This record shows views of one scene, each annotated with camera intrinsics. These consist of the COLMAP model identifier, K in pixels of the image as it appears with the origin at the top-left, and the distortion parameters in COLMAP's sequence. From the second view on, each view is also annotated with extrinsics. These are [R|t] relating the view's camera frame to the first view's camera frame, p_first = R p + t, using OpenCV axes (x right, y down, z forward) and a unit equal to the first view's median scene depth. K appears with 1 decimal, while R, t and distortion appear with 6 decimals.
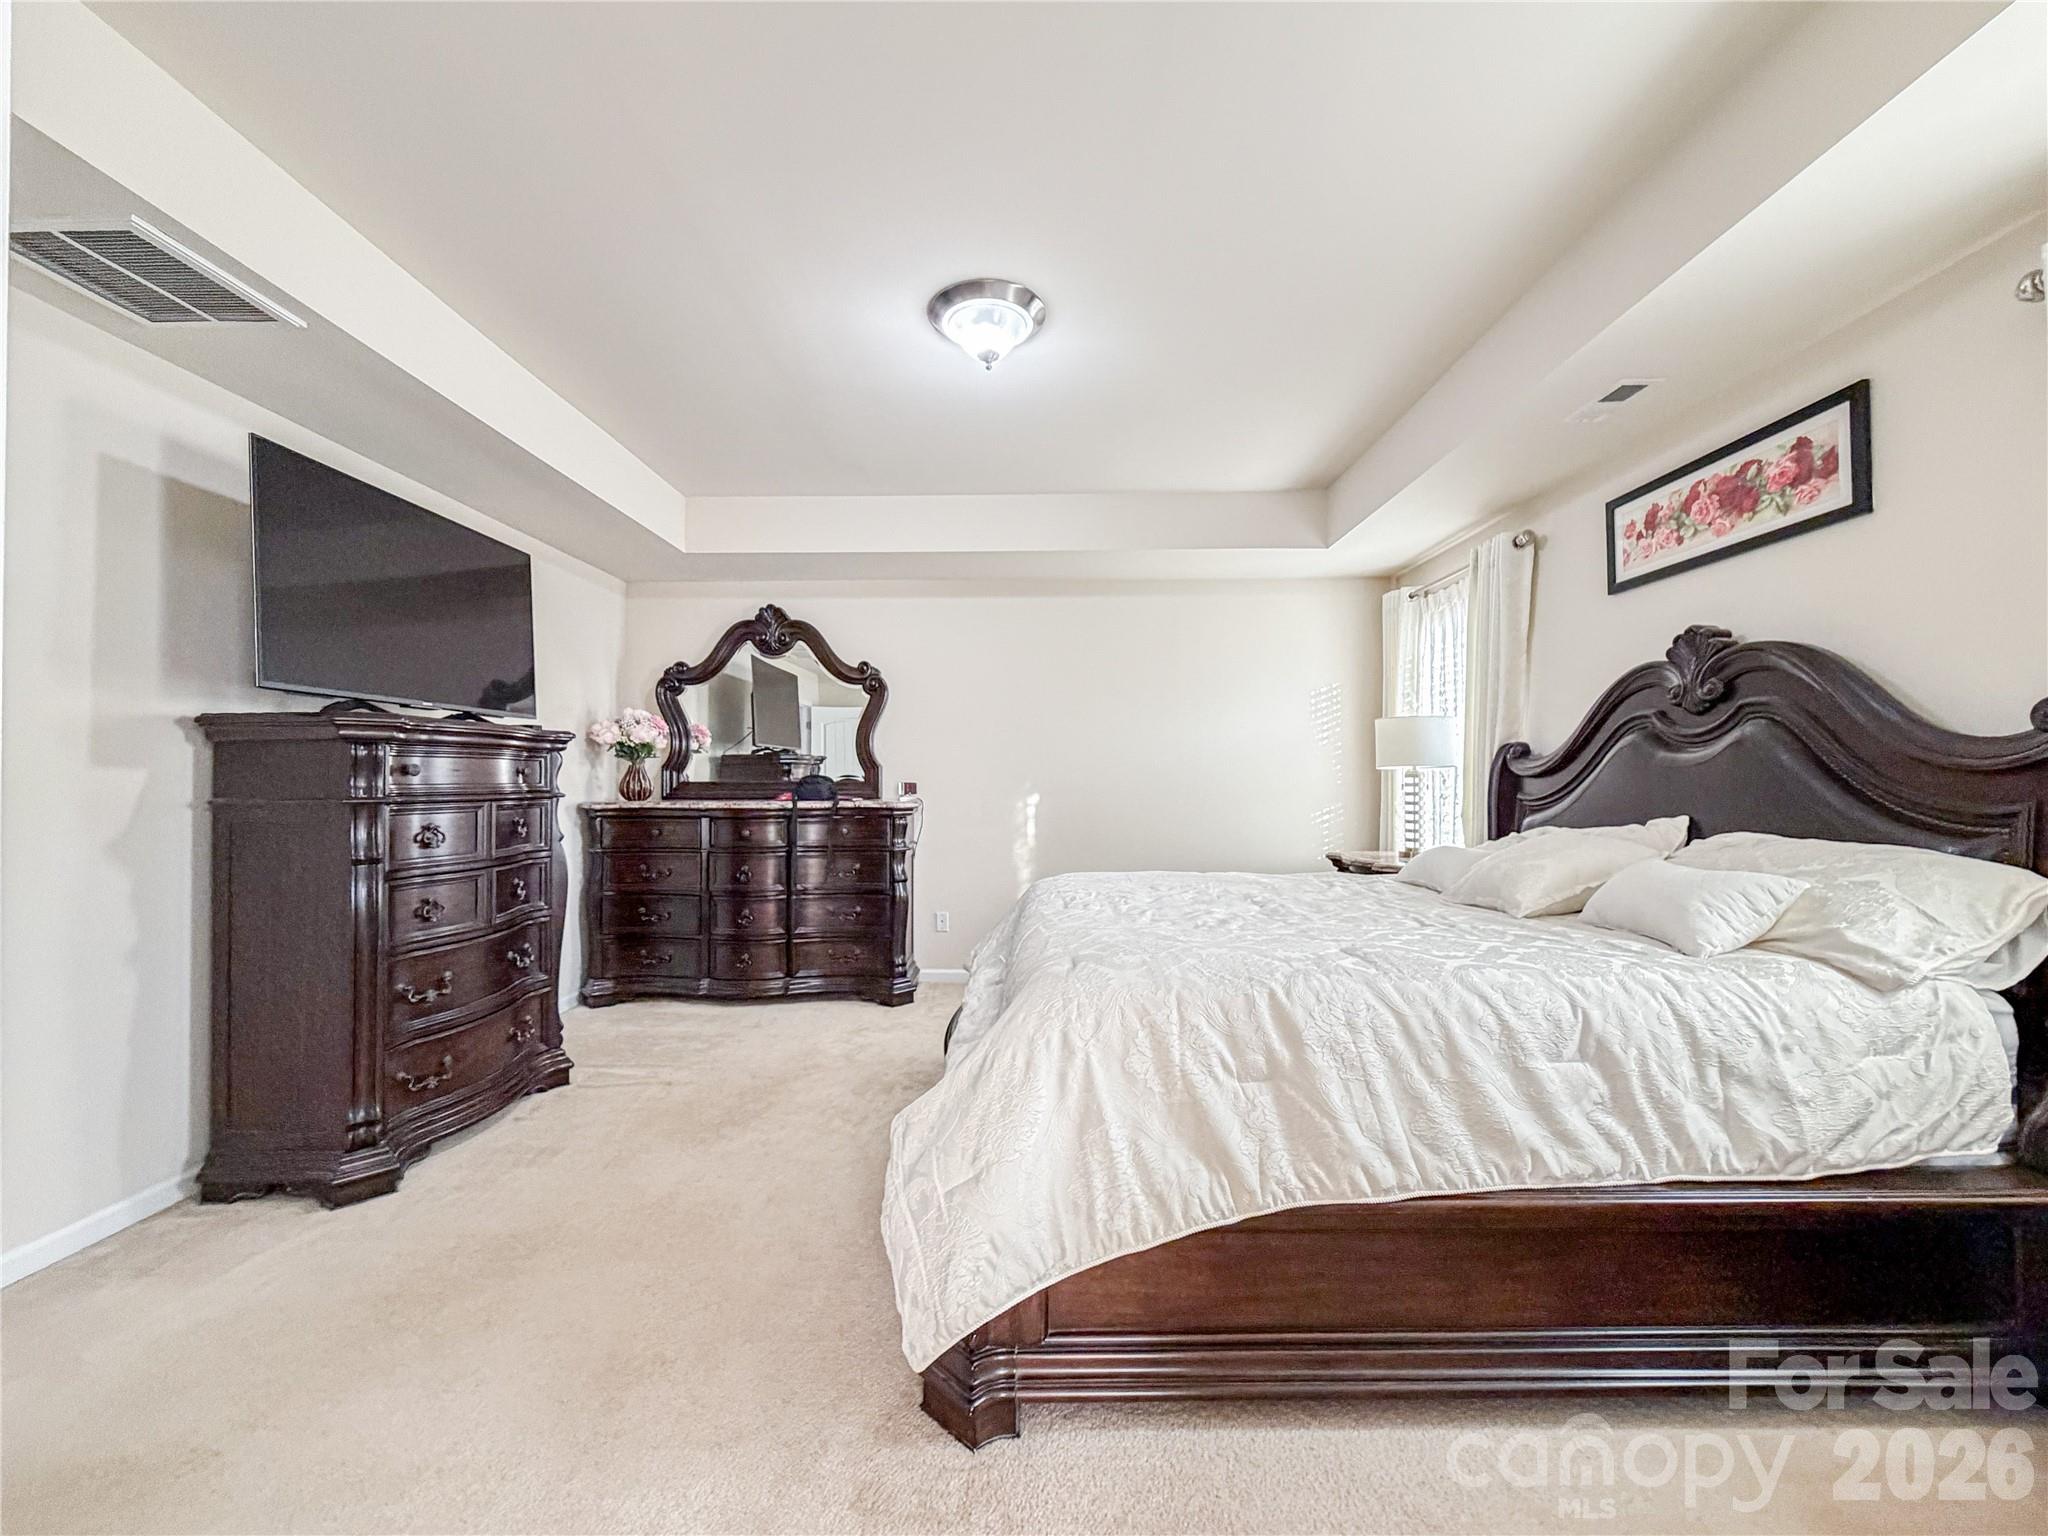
lens RADIAL K [[821.8, 0, 1024.0], [0, 821.8, 768.0], [0, 0, 1]] dist [-0.000716, -0.000009]
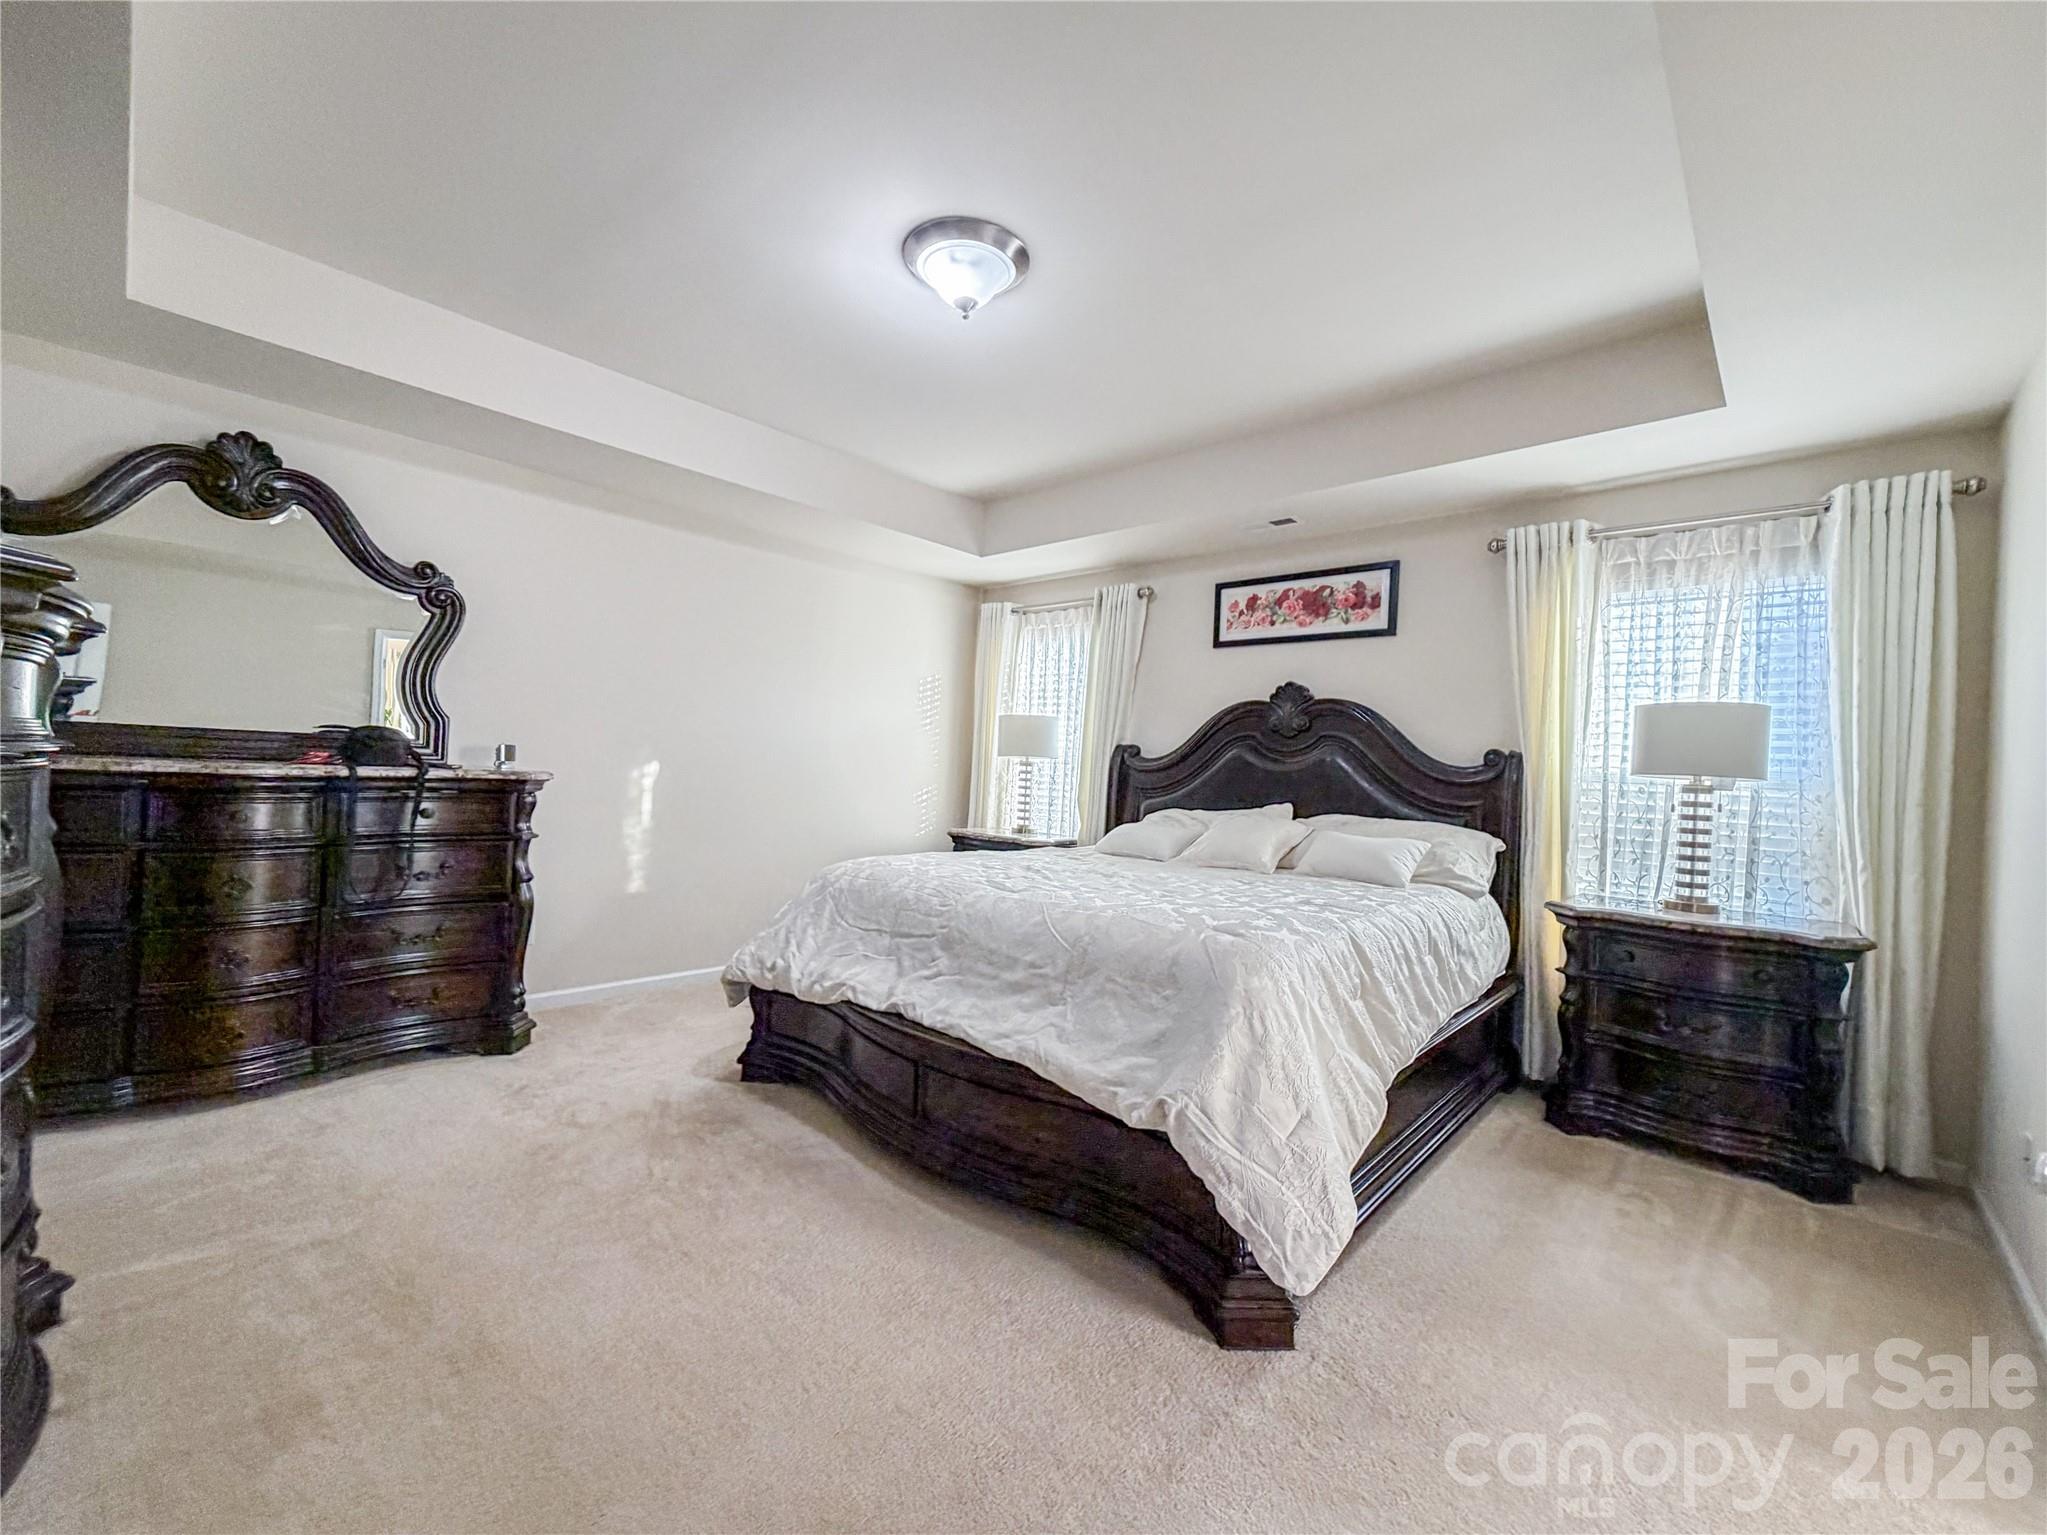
lens RADIAL K [[848.5, 0, 1023.5], [0, 848.5, 767.5], [0, 0, 1]] dist [0.000474, 0.000198]
pose [[0.664488, 0.036505, 0.746407, -0.606525], [-0.060581, 0.998150, 0.005114, 0.009908], [-0.744840, -0.048616, 0.665470, 0.251883]]
